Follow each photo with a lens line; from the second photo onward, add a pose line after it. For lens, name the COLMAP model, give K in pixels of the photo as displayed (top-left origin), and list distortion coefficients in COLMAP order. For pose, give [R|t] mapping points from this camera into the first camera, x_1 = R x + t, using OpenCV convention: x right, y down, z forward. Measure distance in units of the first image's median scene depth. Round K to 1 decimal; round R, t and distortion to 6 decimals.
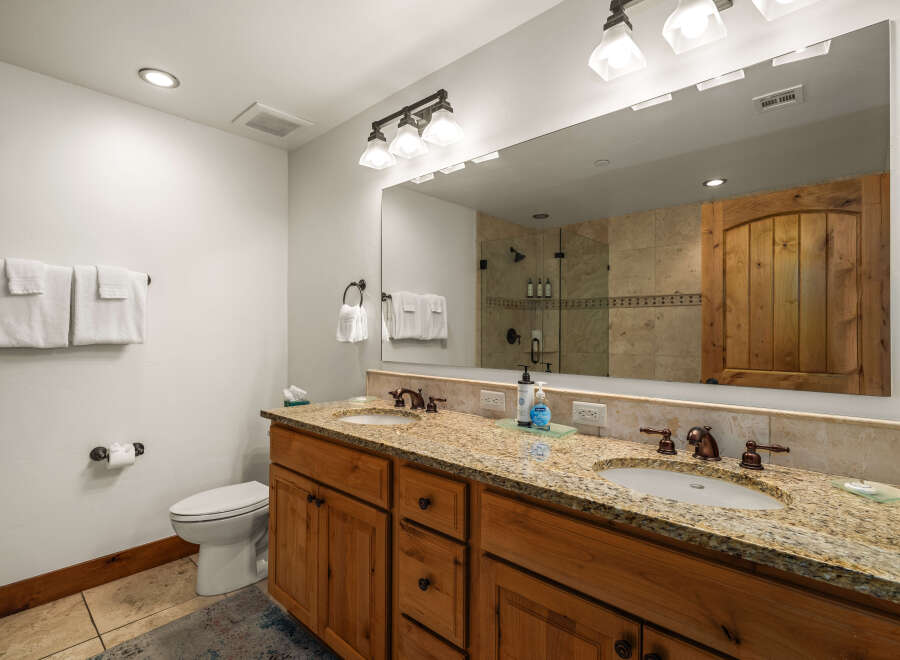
lens RADIAL K [[451.1, 0, 447.8], [0, 451.1, 332.3], [0, 0, 1]] dist [-0.002776, -0.000356]
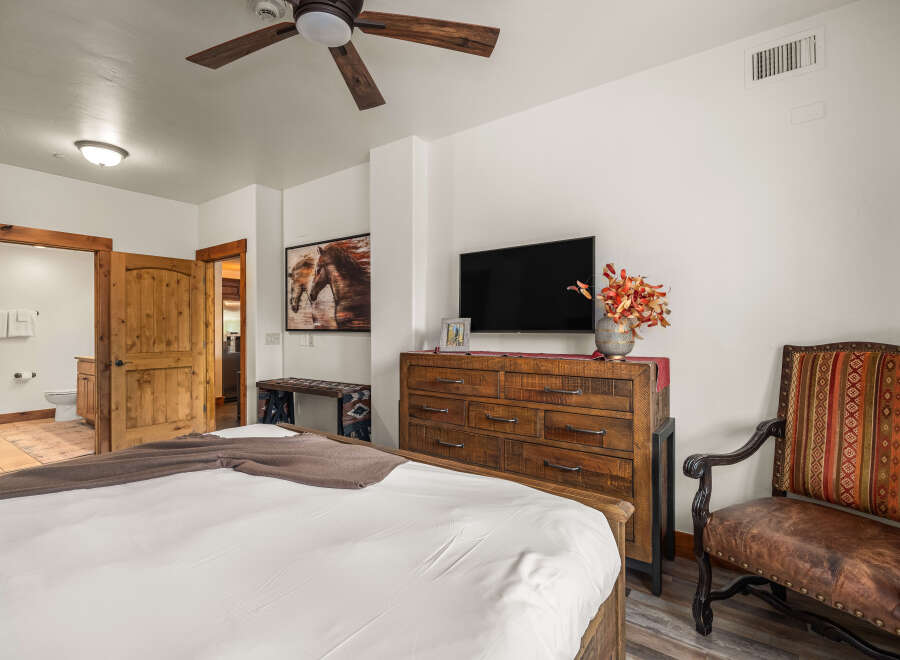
lens RADIAL K [[451.1, 0, 448.3], [0, 451.1, 332.6], [0, 0, 1]] dist [-0.002776, -0.000356]
pose [[0.989432, -0.003440, 0.144954, 1.534772], [0.002029, 0.999949, 0.009881, -0.023519], [-0.144981, -0.009482, 0.989389, -2.248037]]
